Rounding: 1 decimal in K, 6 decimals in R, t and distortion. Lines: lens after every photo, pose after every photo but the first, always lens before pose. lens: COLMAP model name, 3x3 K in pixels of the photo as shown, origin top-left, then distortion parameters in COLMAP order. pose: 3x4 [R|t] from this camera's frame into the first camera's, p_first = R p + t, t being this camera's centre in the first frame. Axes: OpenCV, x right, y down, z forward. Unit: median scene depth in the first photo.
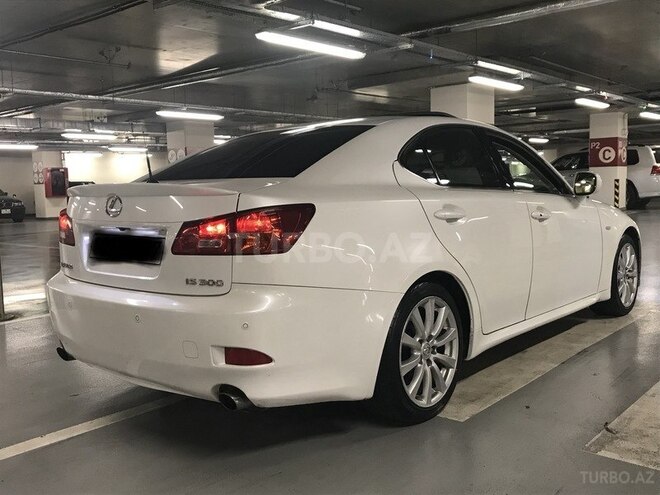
lens RADIAL K [[672.3, 0, 330.0], [0, 672.3, 247.5], [0, 0, 1]] dist [0.010659, 0.001577]
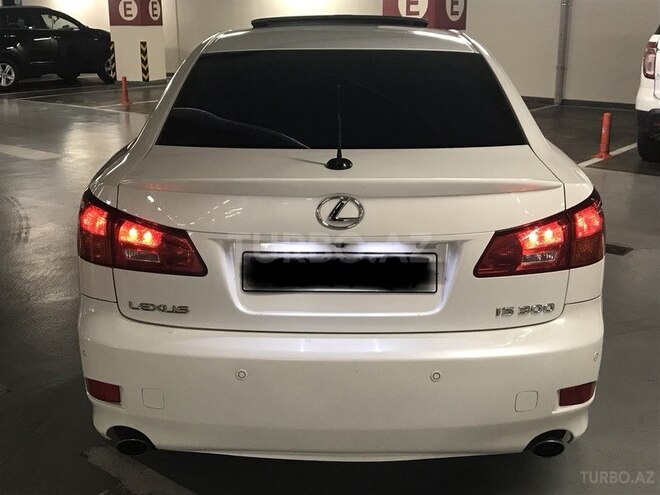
lens RADIAL K [[788.5, 0, 330.0], [0, 788.5, 247.5], [0, 0, 1]] dist [0.005037, 0.011051]
pose [[0.769609, -0.156486, 0.619042, -0.837265], [0.041975, 0.979805, 0.195498, -0.184546], [-0.637134, -0.124473, 0.760636, 0.462330]]
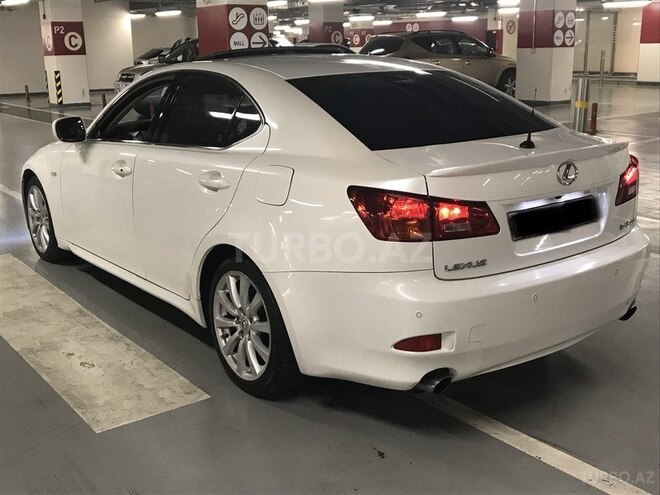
lens RADIAL K [[788.5, 0, 330.0], [0, 788.5, 247.5], [0, 0, 1]] dist [0.005037, 0.011051]
pose [[0.211019, -0.222949, 0.951717, -1.535440], [0.102338, 0.973329, 0.205321, -0.232519], [-0.972110, 0.054070, 0.228207, 1.135021]]
